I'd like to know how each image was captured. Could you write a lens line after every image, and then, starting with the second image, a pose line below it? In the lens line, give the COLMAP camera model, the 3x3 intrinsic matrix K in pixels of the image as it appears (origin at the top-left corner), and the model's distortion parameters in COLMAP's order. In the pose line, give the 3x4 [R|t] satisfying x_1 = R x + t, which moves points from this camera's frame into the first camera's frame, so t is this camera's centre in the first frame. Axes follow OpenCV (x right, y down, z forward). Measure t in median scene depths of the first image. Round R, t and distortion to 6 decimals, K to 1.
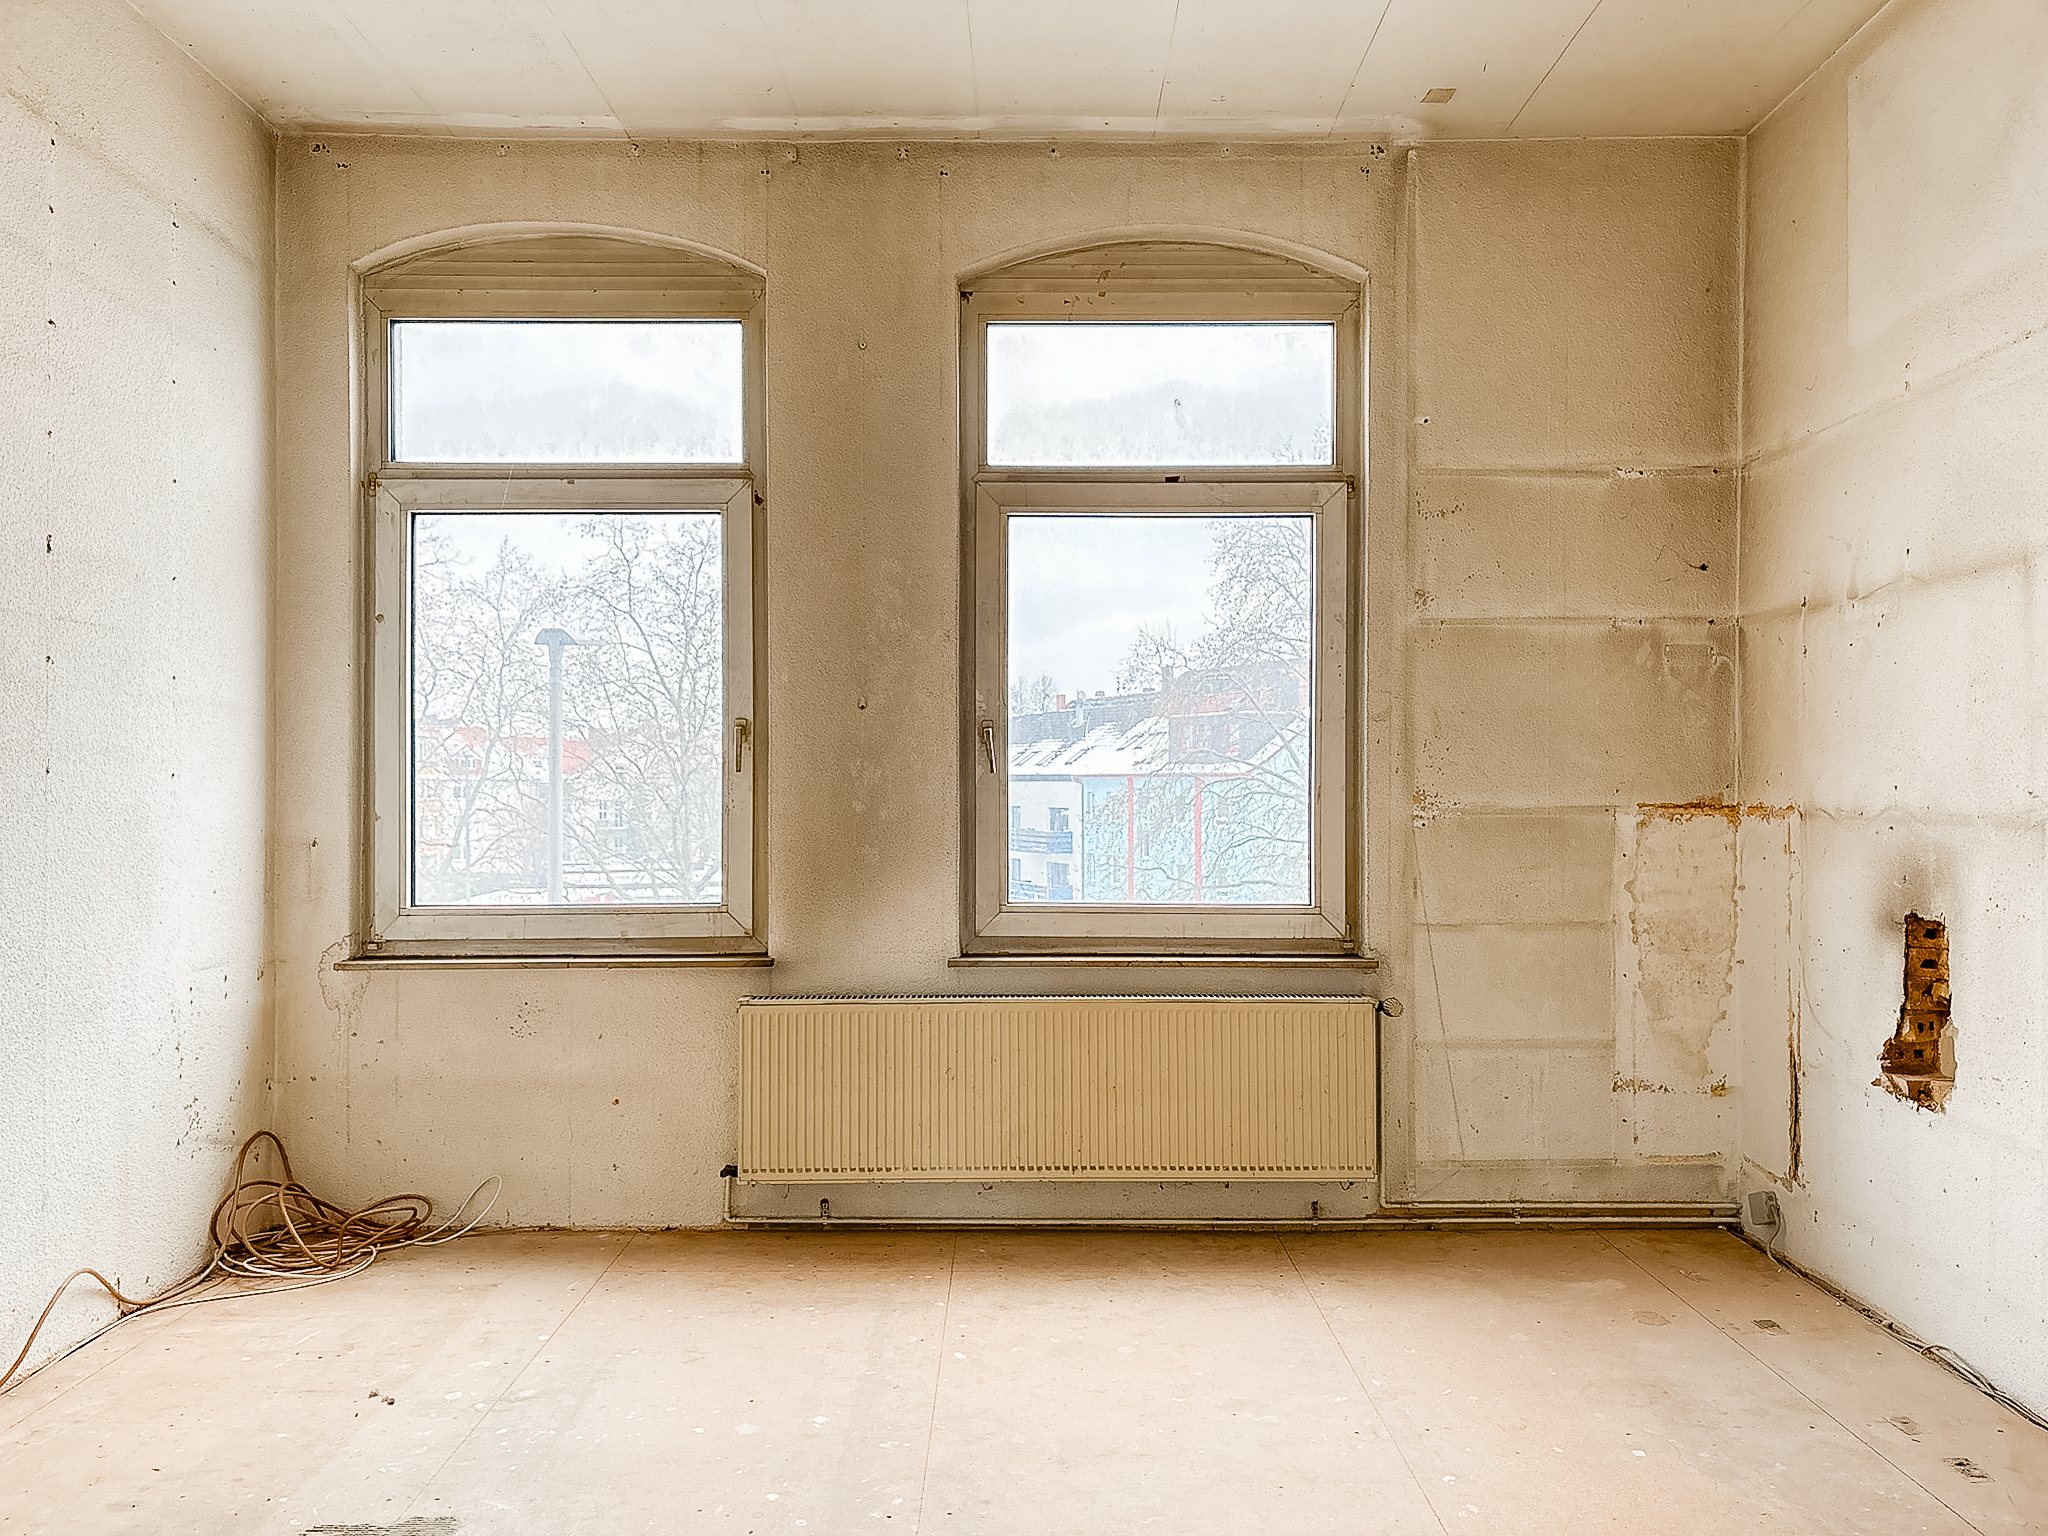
lens RADIAL K [[1538.0, 0, 1023.4], [0, 1538.0, 774.3], [0, 0, 1]] dist [0.002983, -0.009444]
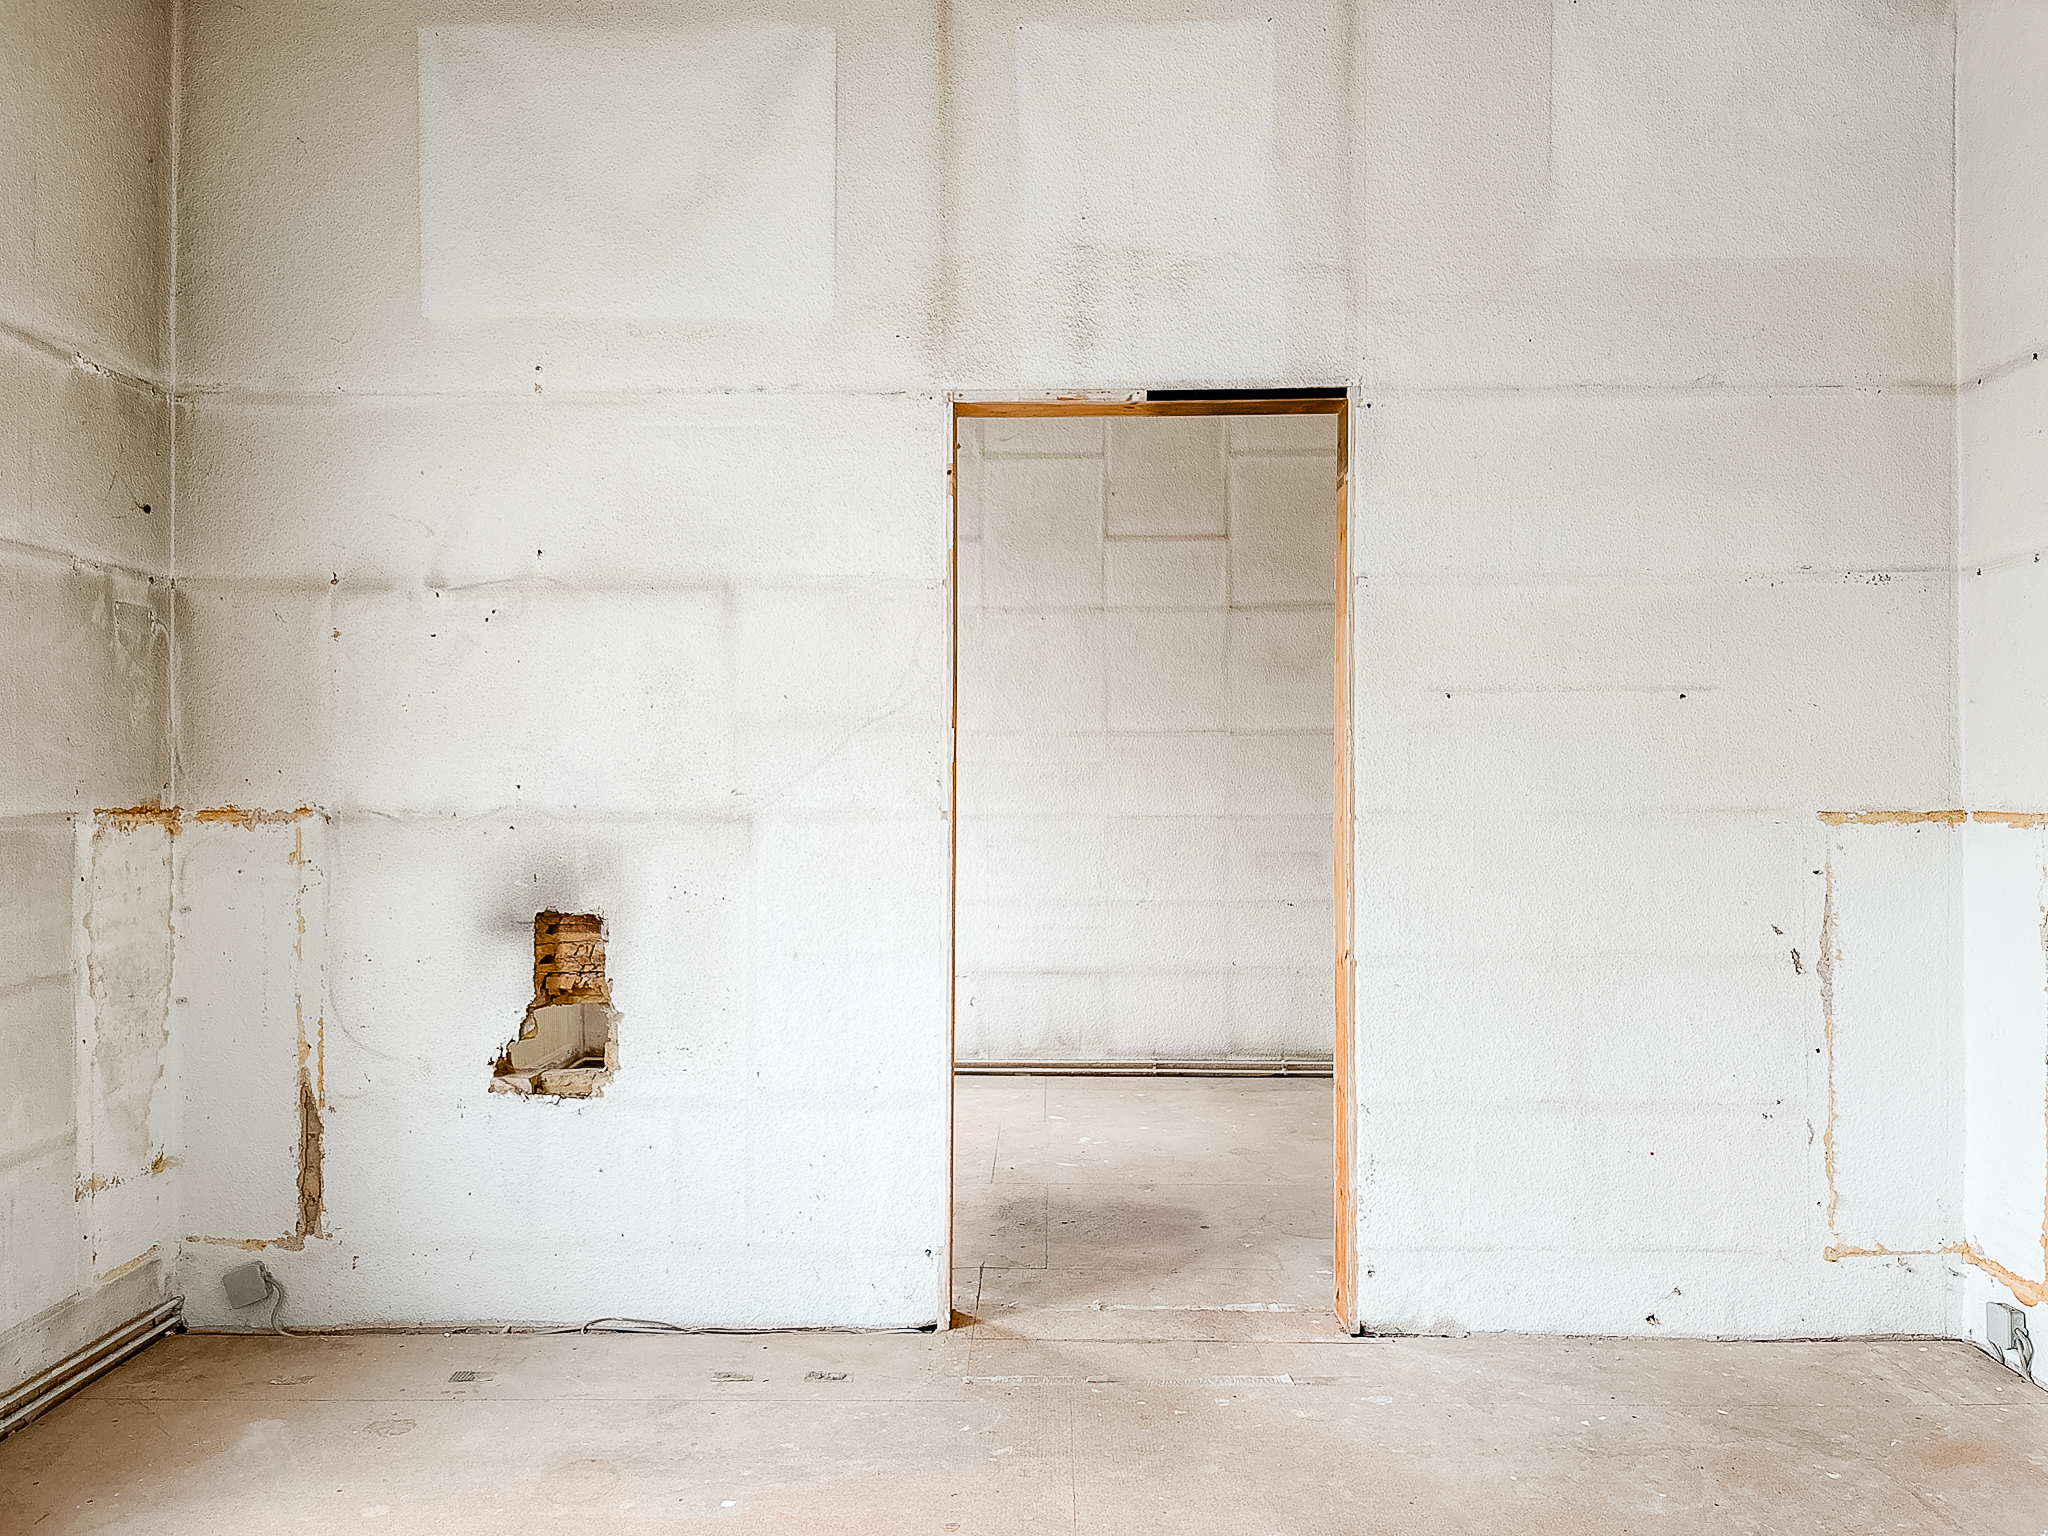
lens RADIAL K [[1538.0, 0, 1035.1], [0, 1538.0, 787.3], [0, 0, 1]] dist [0.002983, -0.009444]
pose [[-0.000487, 0.001269, 0.999999, -0.352209], [-0.005910, 0.999982, -0.001272, 0.006772], [-0.999982, -0.005911, -0.000480, 0.547968]]
